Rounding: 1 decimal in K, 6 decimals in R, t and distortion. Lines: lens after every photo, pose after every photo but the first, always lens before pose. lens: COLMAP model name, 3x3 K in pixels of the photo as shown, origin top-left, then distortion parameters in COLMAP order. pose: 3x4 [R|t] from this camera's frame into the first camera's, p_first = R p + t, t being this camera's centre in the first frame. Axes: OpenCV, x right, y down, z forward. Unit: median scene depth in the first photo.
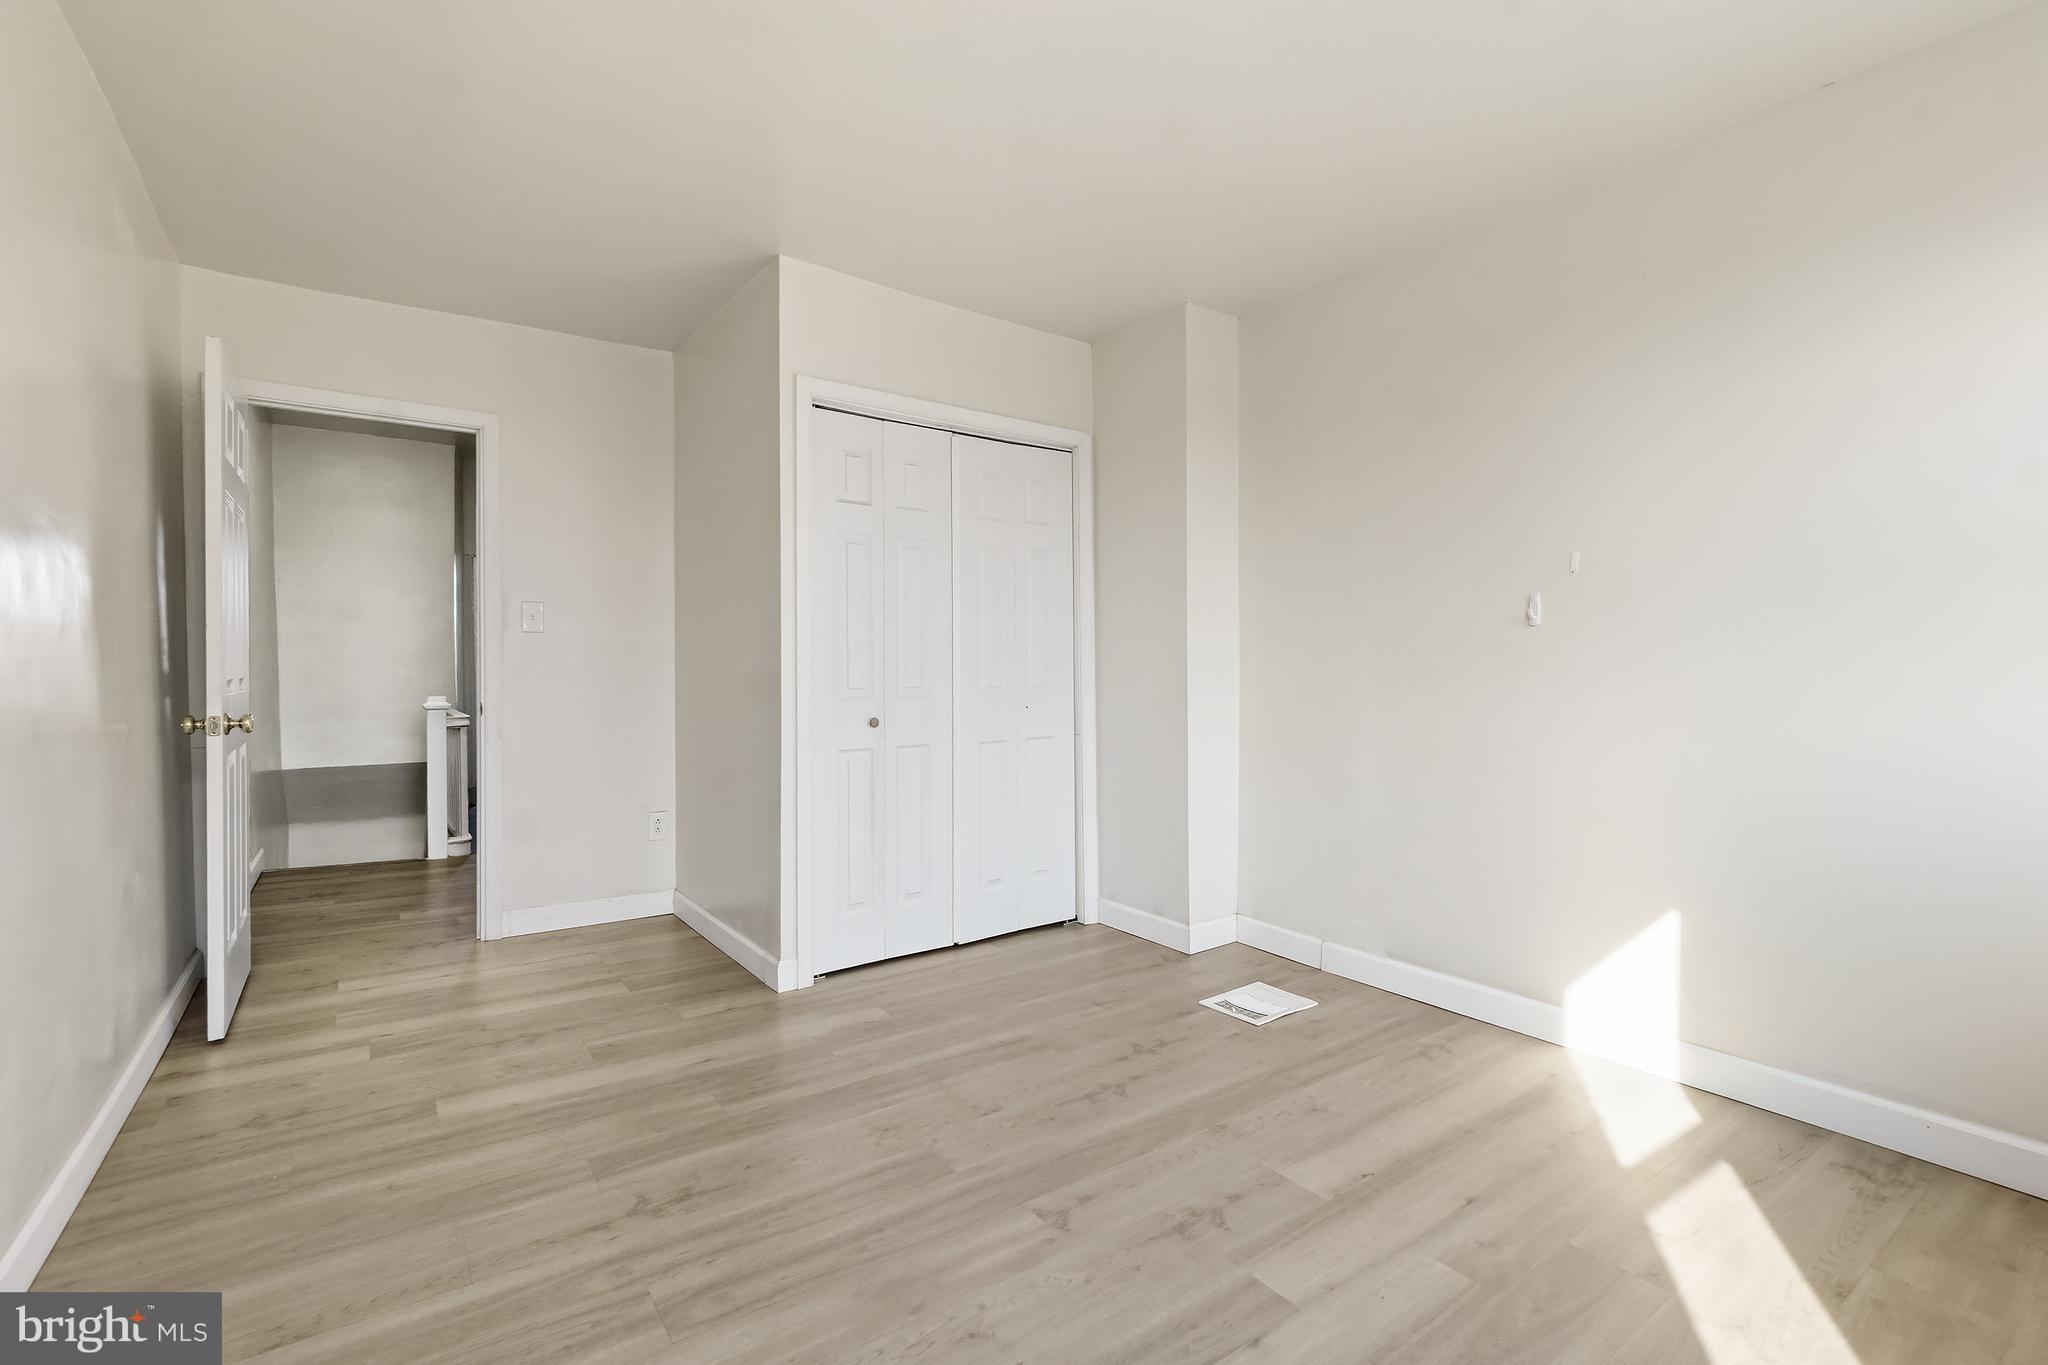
lens RADIAL K [[891.0, 0, 1032.1], [0, 891.0, 663.9], [0, 0, 1]] dist [-0.012138, 0.005350]
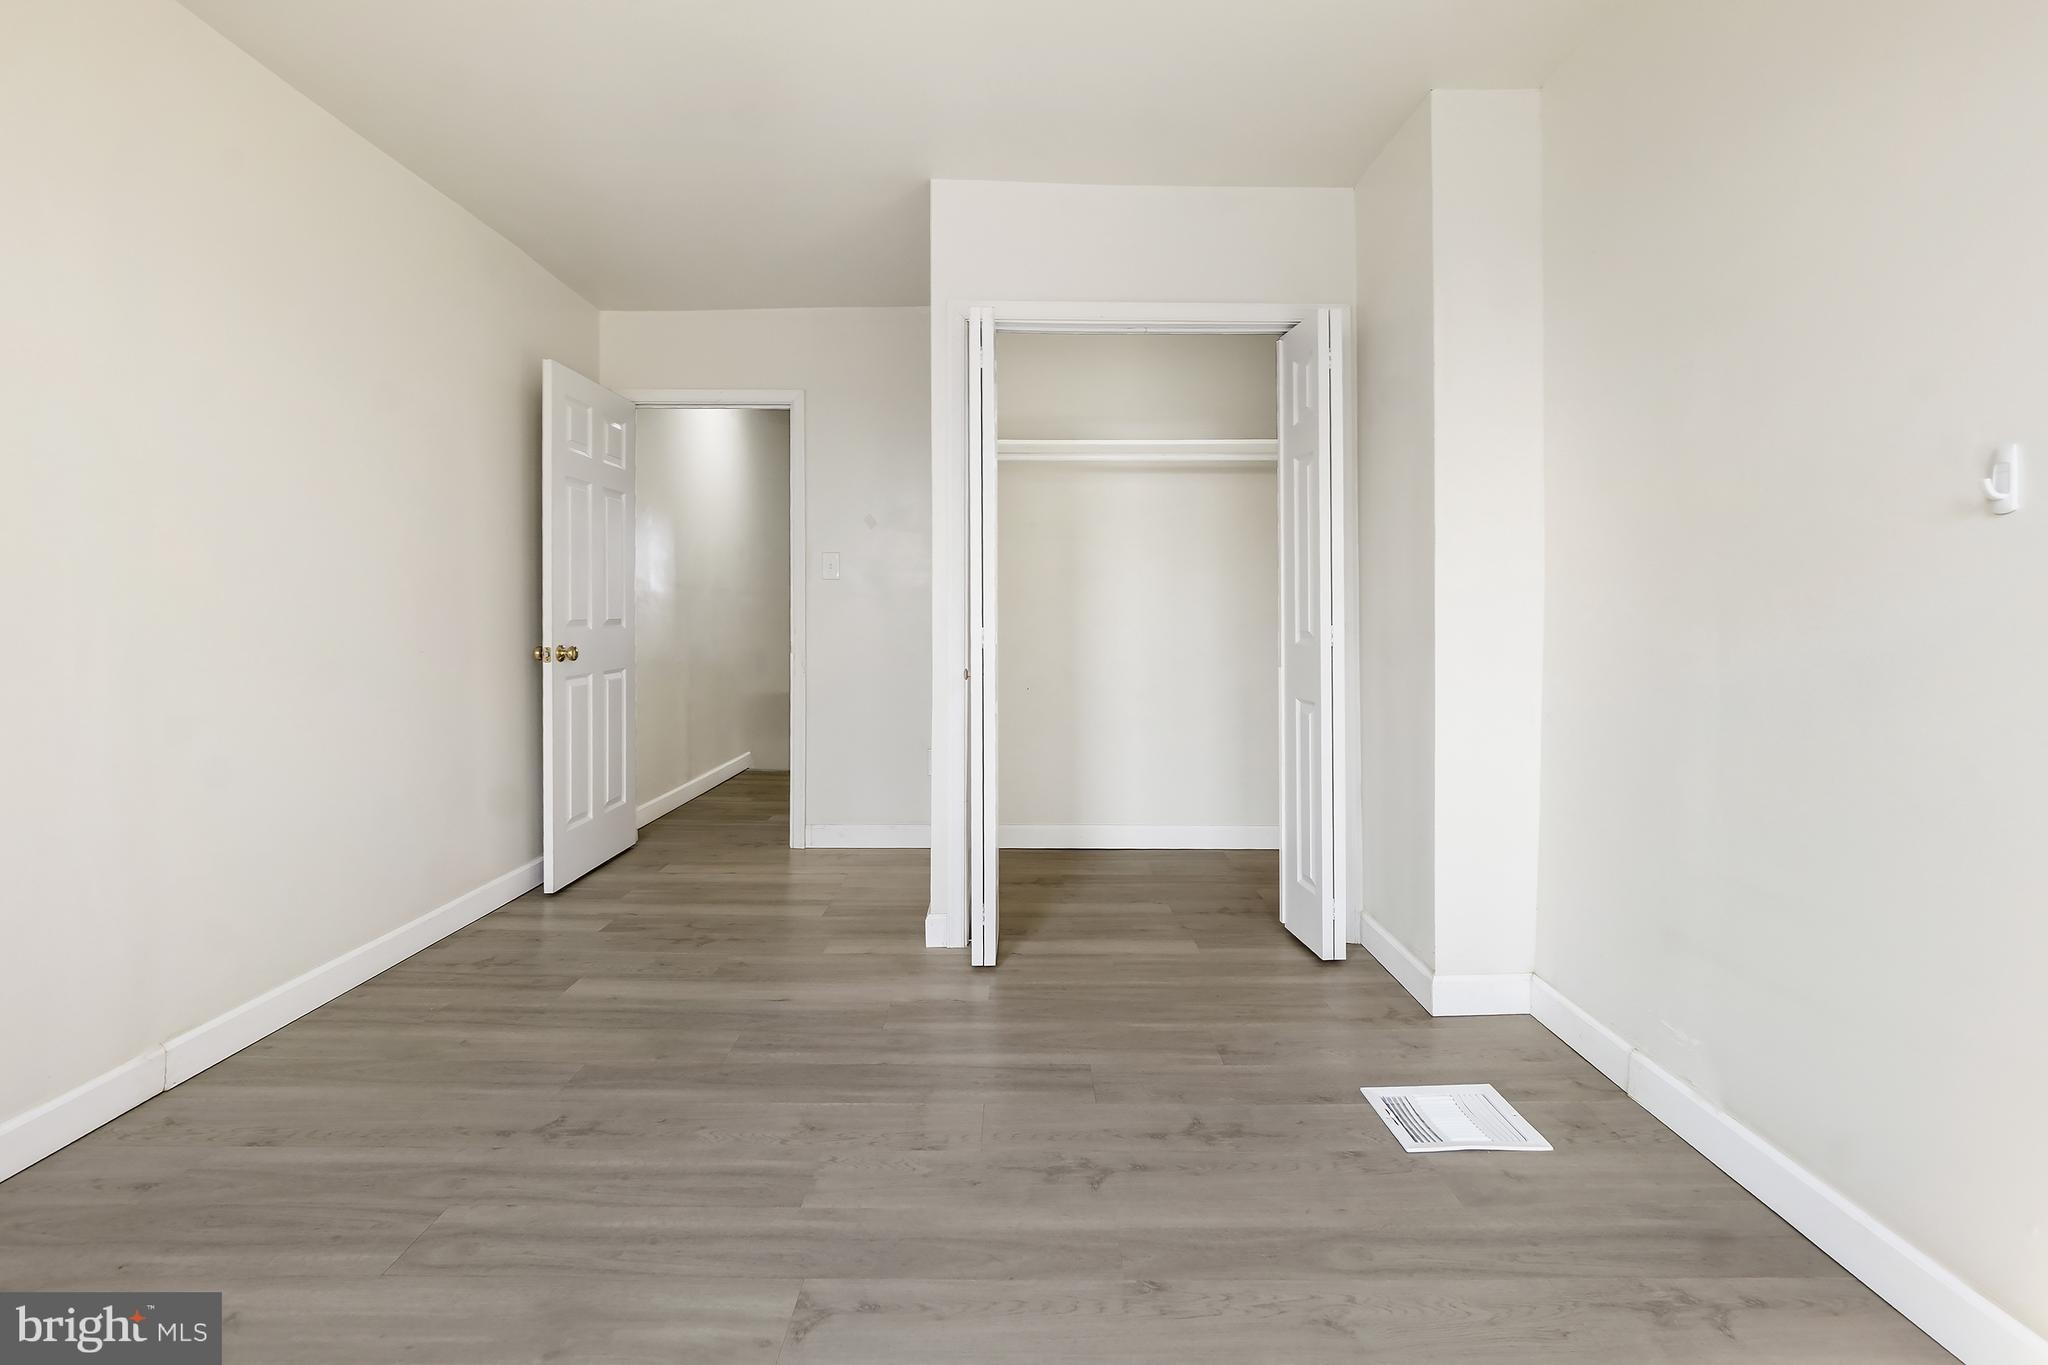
lens RADIAL K [[893.2, 0, 1024.5], [0, 893.2, 600.4], [0, 0, 1]] dist [-0.009465, 0.005532]
pose [[0.822728, -0.010045, -0.568346, 0.480145], [0.002381, 0.999896, -0.014225, 0.011556], [0.568430, 0.010350, 0.822667, 0.357073]]
